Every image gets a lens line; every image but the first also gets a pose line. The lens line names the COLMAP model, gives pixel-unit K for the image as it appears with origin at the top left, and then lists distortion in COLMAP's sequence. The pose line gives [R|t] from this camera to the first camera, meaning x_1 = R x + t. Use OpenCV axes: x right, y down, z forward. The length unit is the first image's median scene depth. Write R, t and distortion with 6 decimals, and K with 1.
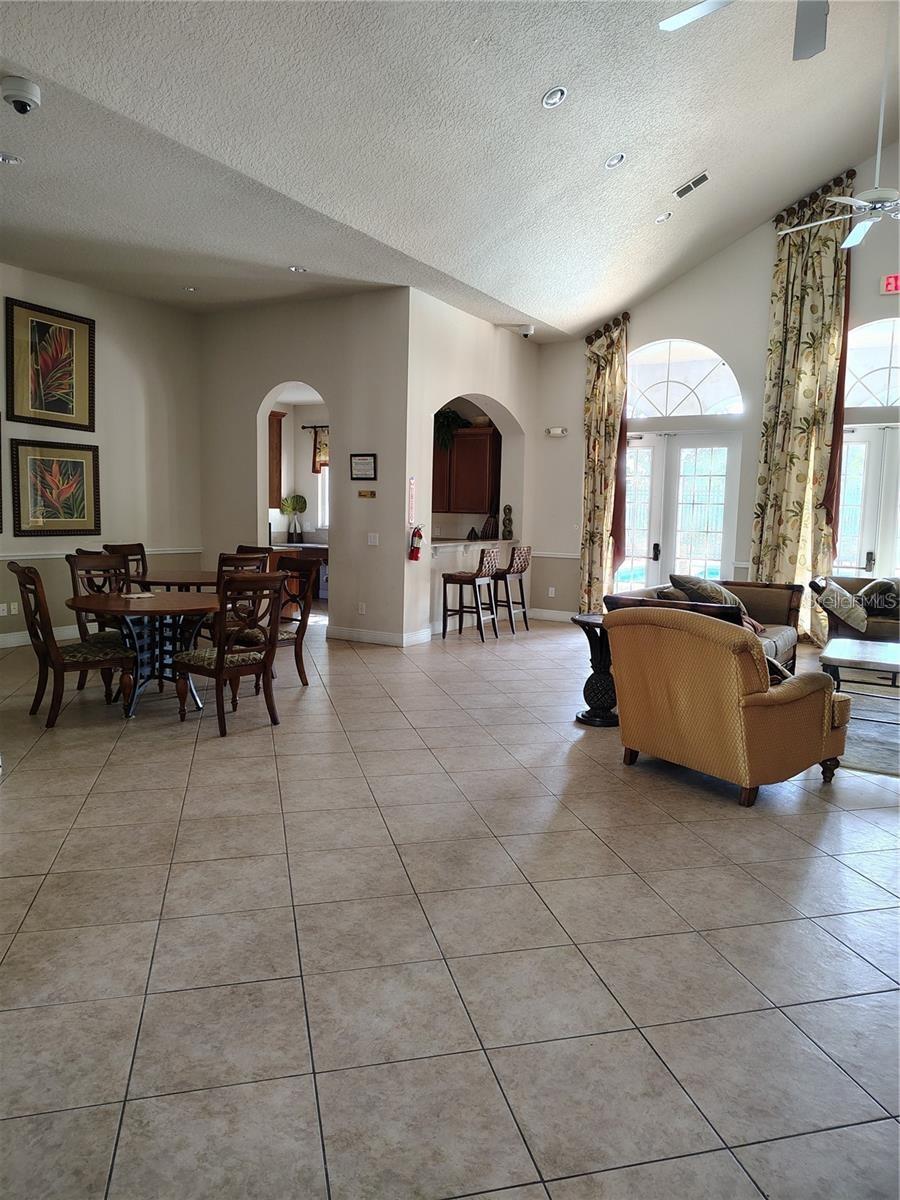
lens RADIAL K [[828.7, 0, 450.0], [0, 828.7, 600.0], [0, 0, 1]] dist [-0.001349, -0.000899]
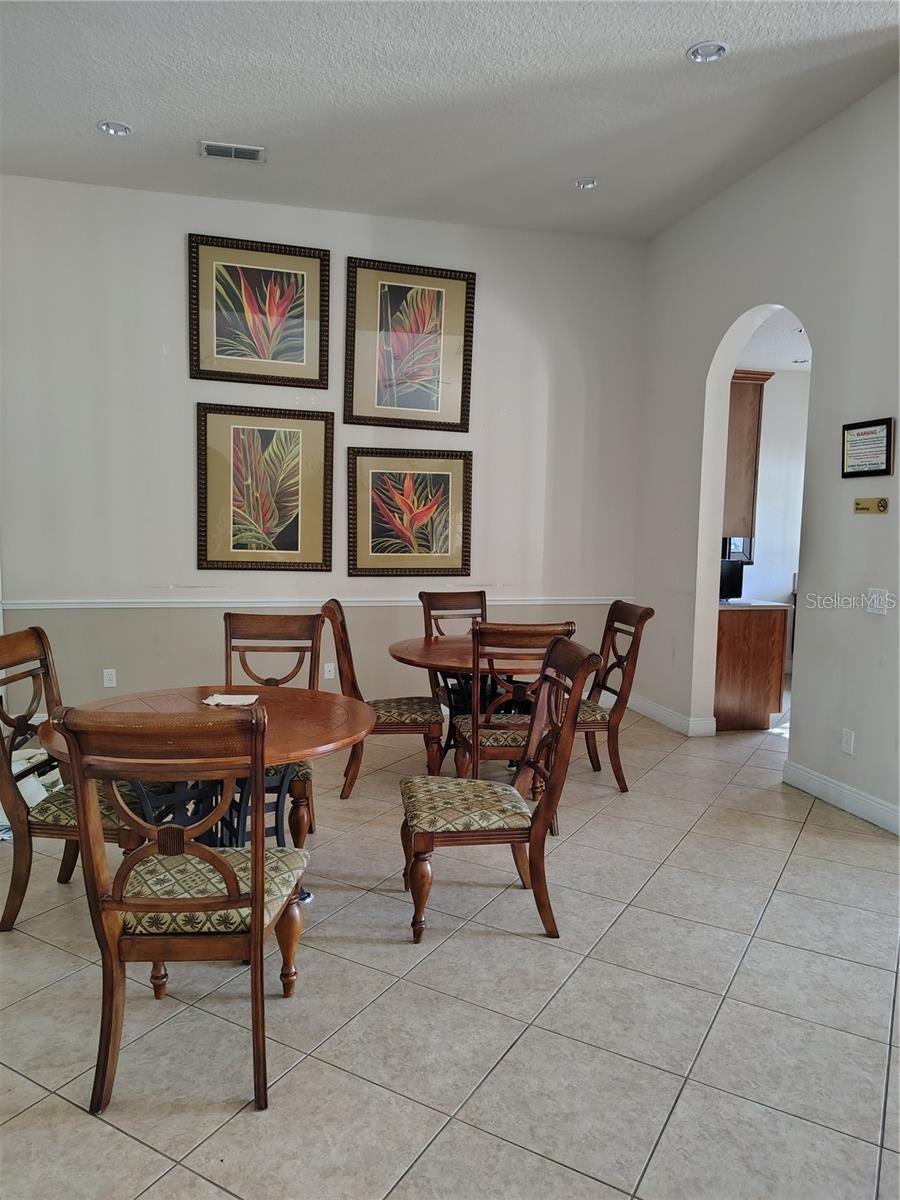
lens RADIAL K [[834.4, 0, 450.0], [0, 834.4, 600.0], [0, 0, 1]] dist [0.054378, -0.002604]
pose [[0.711358, 0.046124, -0.701315, 0.071923], [-0.073470, 0.997257, -0.008935, -0.052320], [0.698979, 0.057882, 0.712796, 0.494771]]
